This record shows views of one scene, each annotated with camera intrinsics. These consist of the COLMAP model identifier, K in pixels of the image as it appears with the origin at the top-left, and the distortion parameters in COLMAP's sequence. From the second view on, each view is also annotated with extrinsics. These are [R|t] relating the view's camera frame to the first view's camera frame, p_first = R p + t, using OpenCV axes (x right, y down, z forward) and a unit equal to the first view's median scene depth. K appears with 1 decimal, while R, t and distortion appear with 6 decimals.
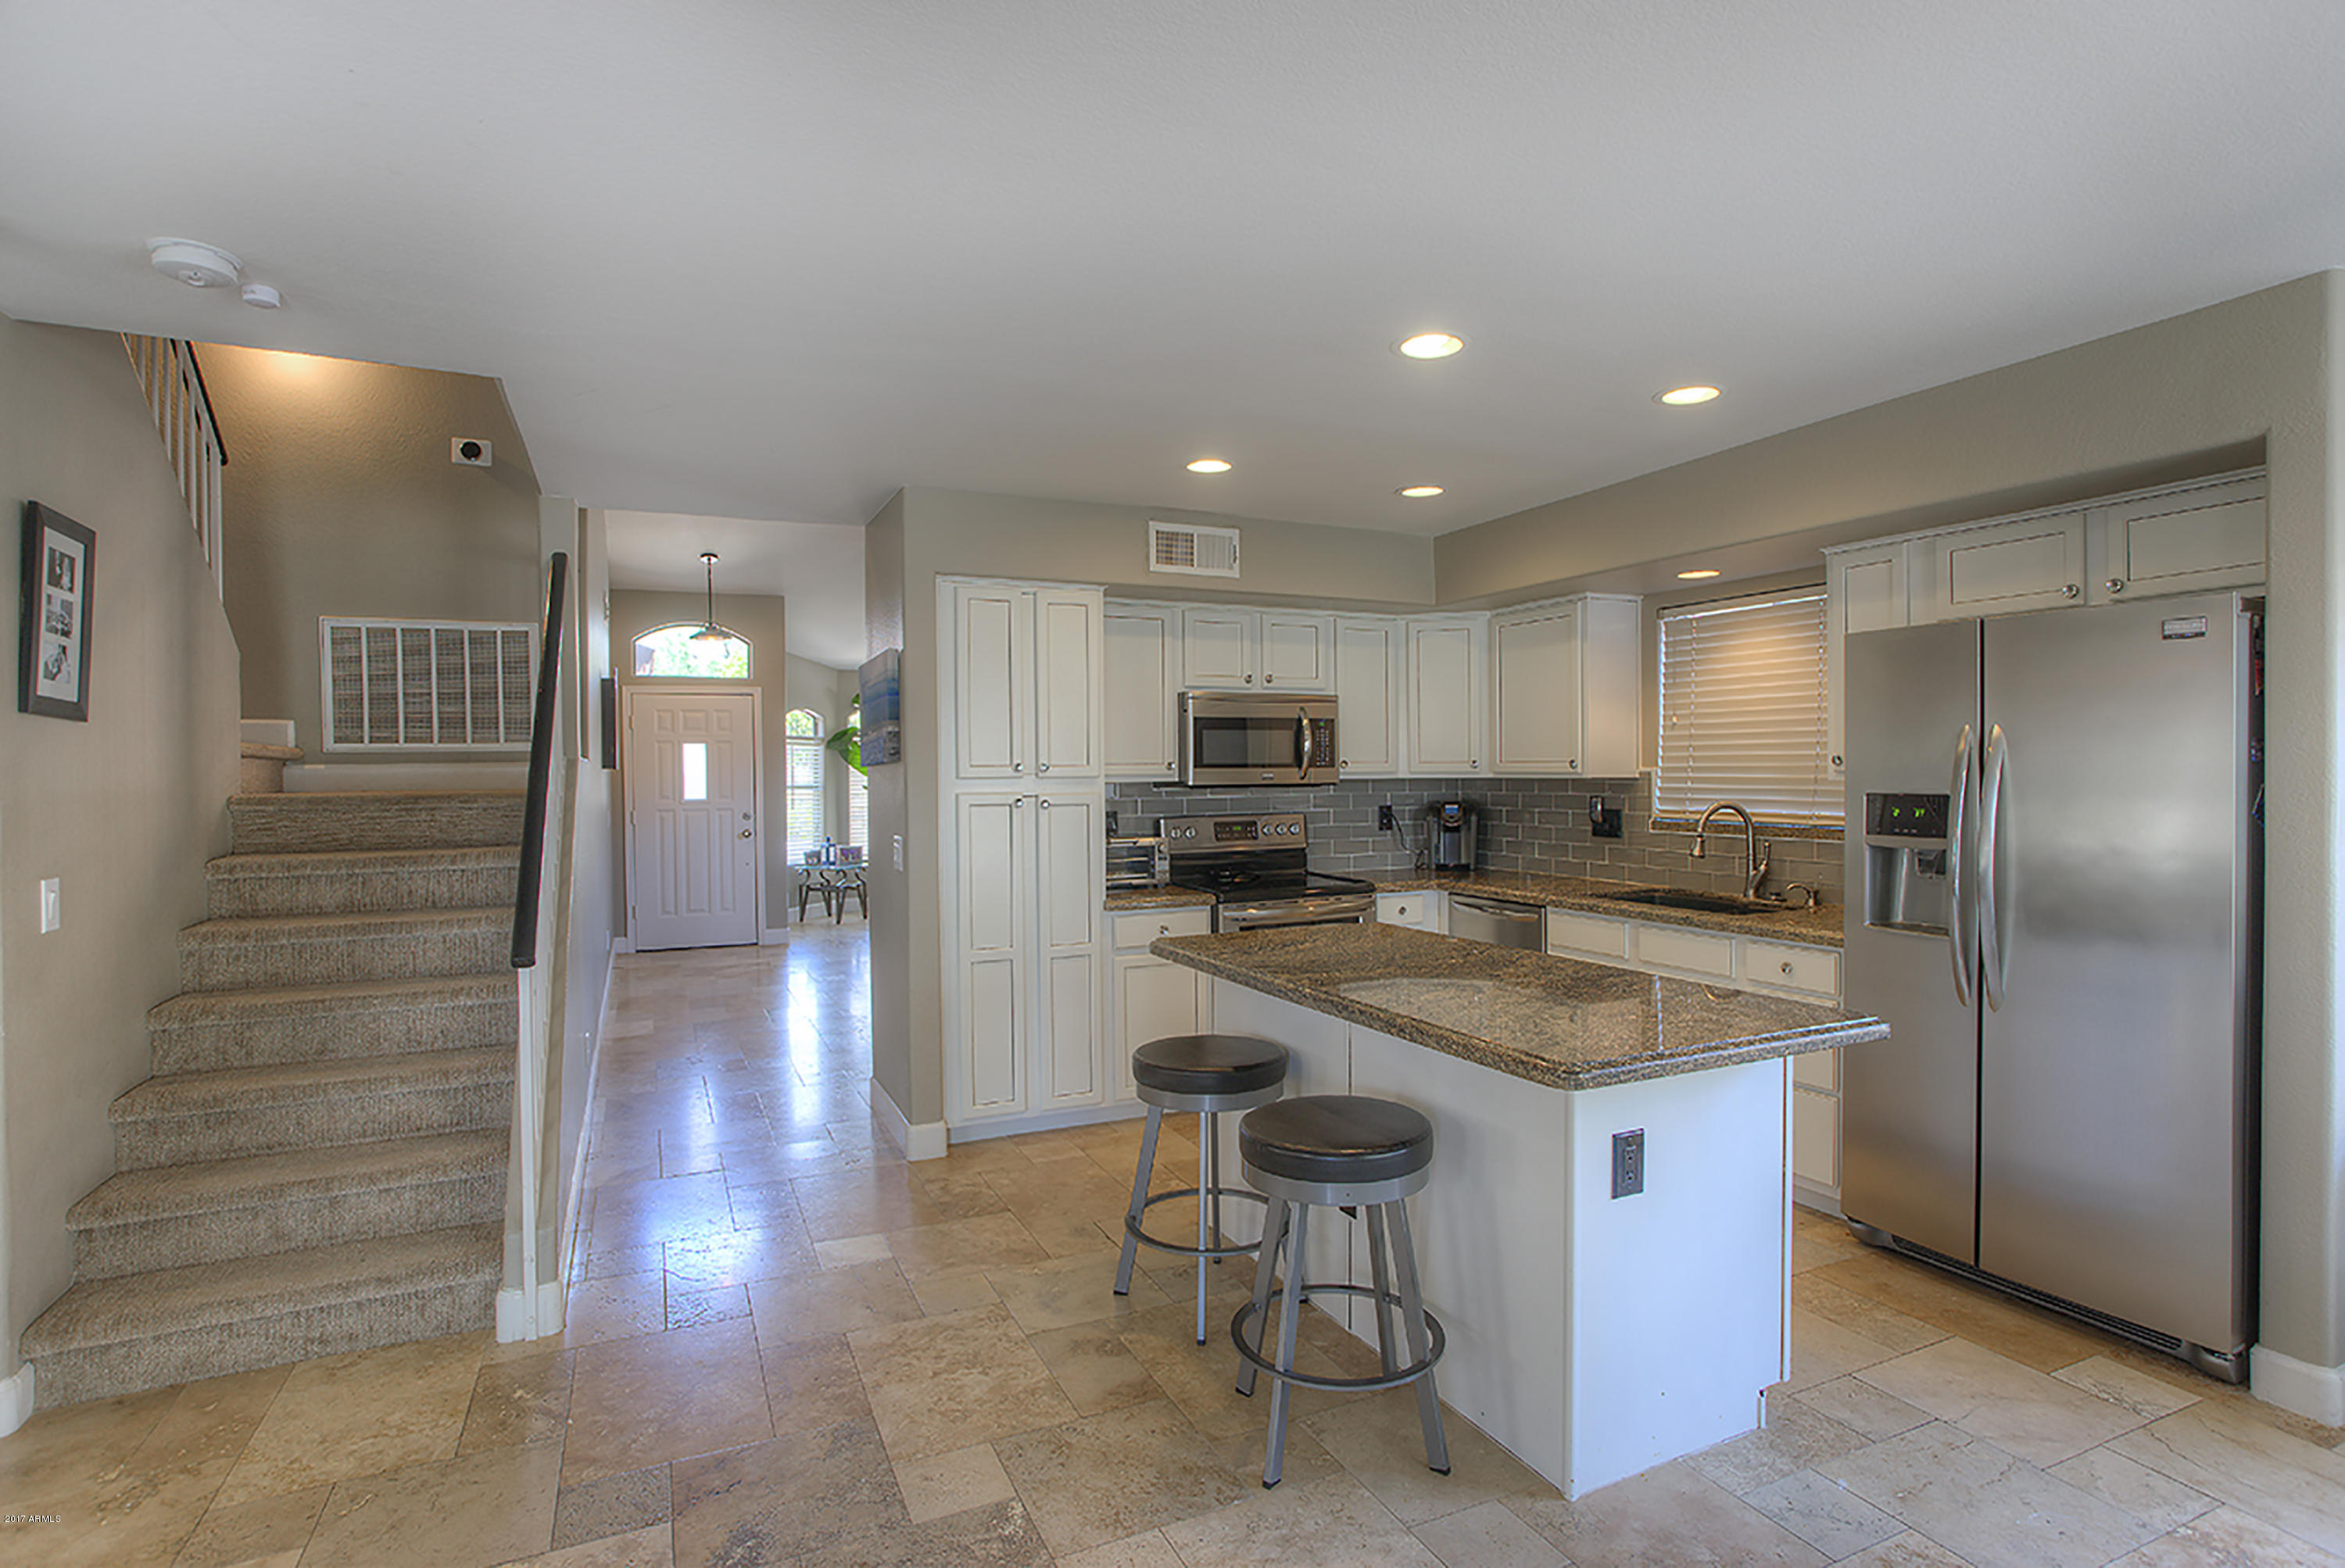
lens RADIAL K [[1160.2, 0, 1172.5], [0, 1160.2, 784.0], [0, 0, 1]] dist [-0.047962, 0.018057]
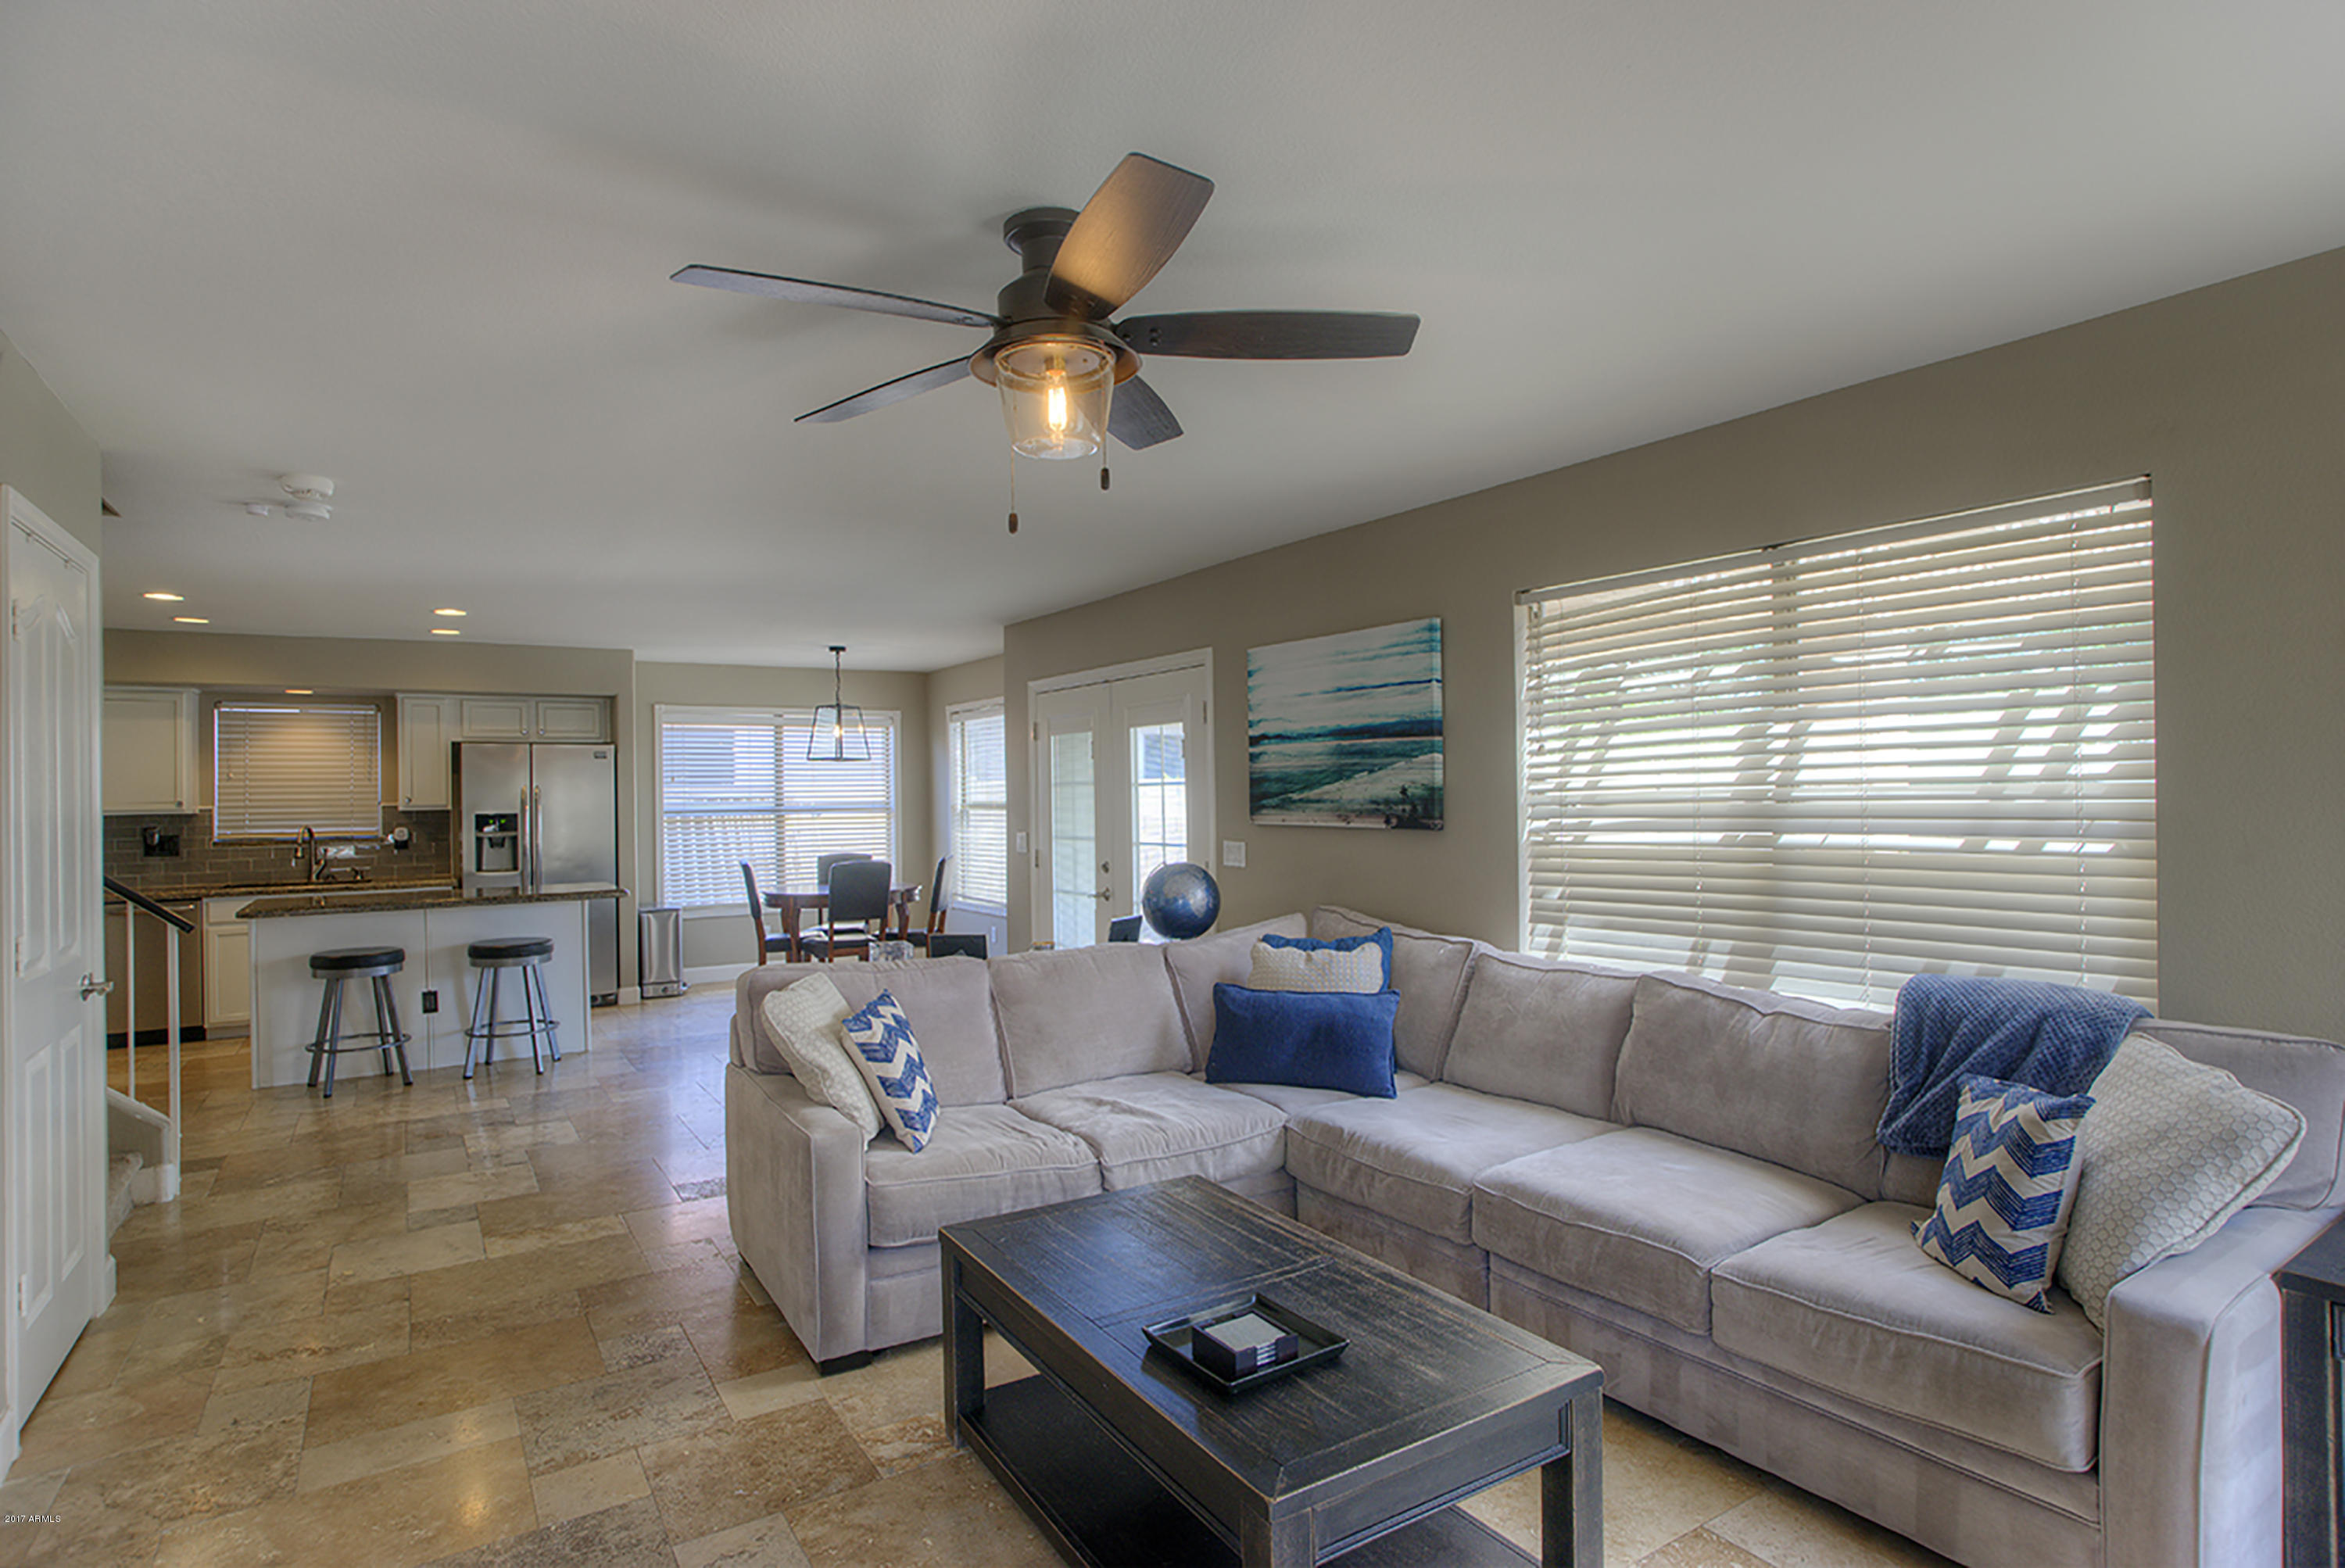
lens RADIAL K [[1216.8, 0, 1111.4], [0, 1216.8, 789.6], [0, 0, 1]] dist [-0.001828, -0.000080]
pose [[-0.086925, 0.012697, 0.996134, -1.402096], [0.030378, 0.999488, -0.010089, 0.016376], [-0.995752, 0.029383, -0.087266, -0.039821]]
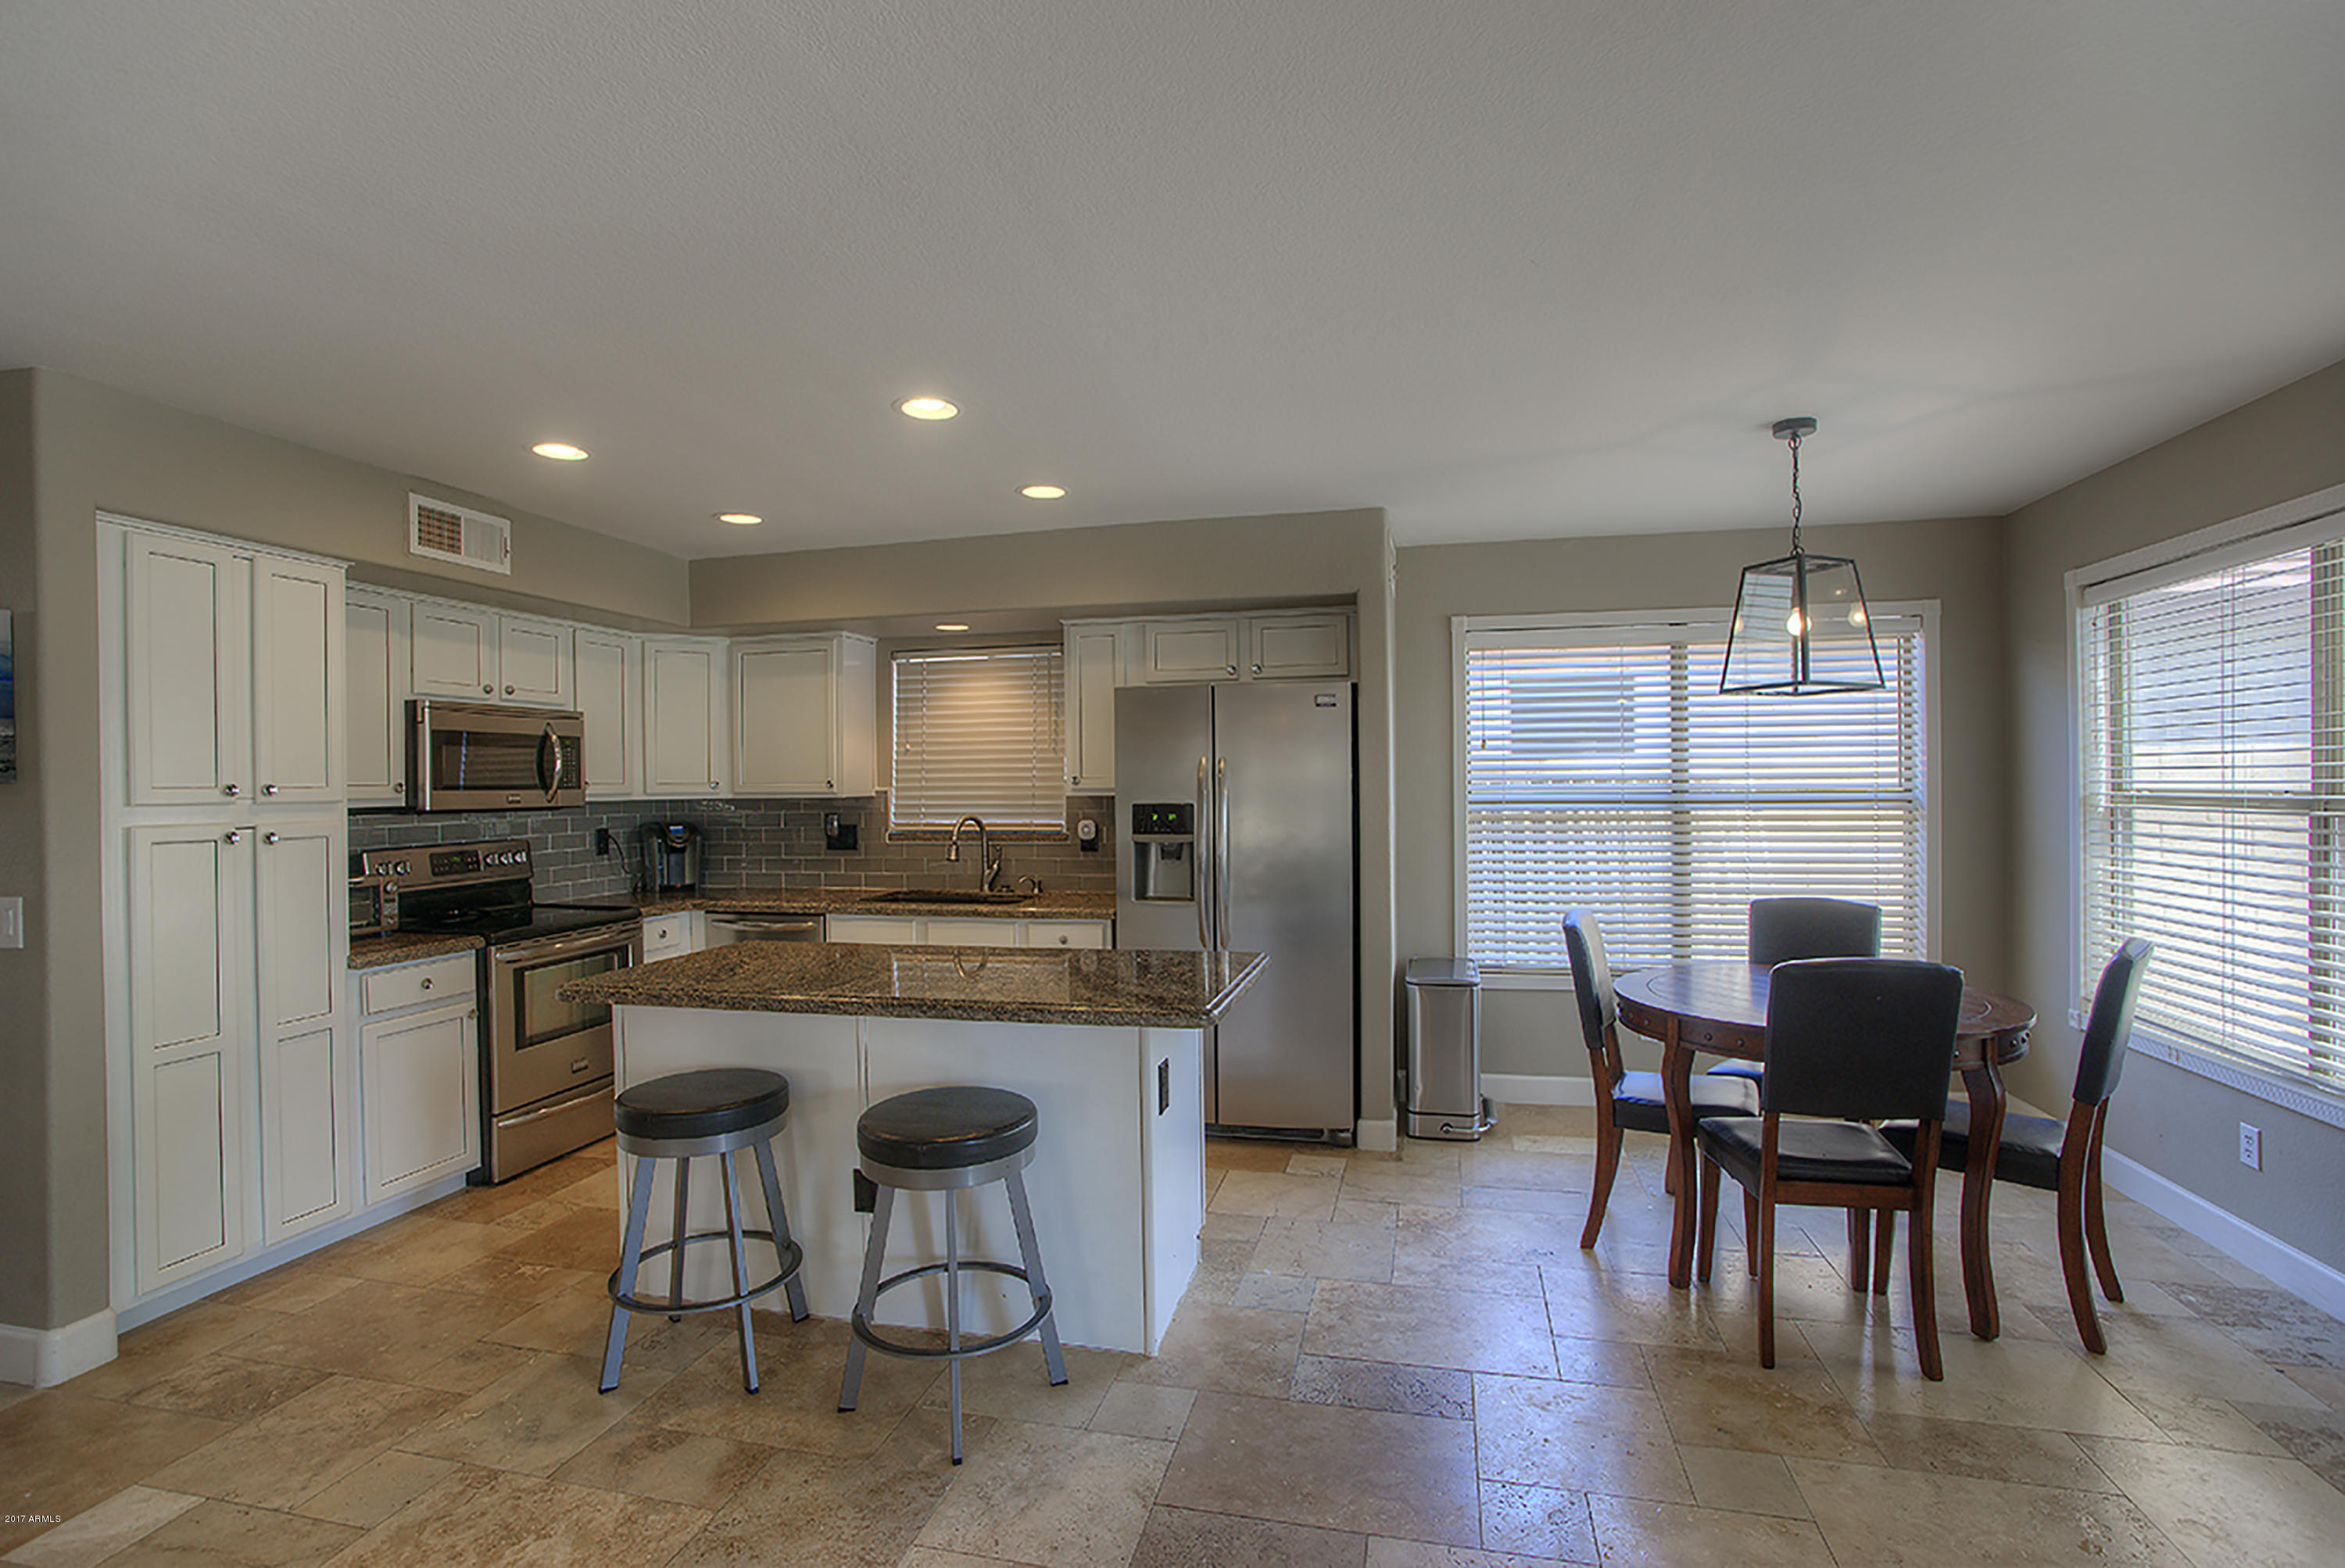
lens RADIAL K [[1076.9, 0, 1188.9], [0, 1076.9, 779.9], [0, 0, 1]] dist [-0.068310, 0.026388]
pose [[0.614579, 0.001659, 0.788854, -0.272928], [0.017703, 0.999717, -0.015895, 0.000686], [-0.788657, 0.023734, 0.614375, 0.107919]]
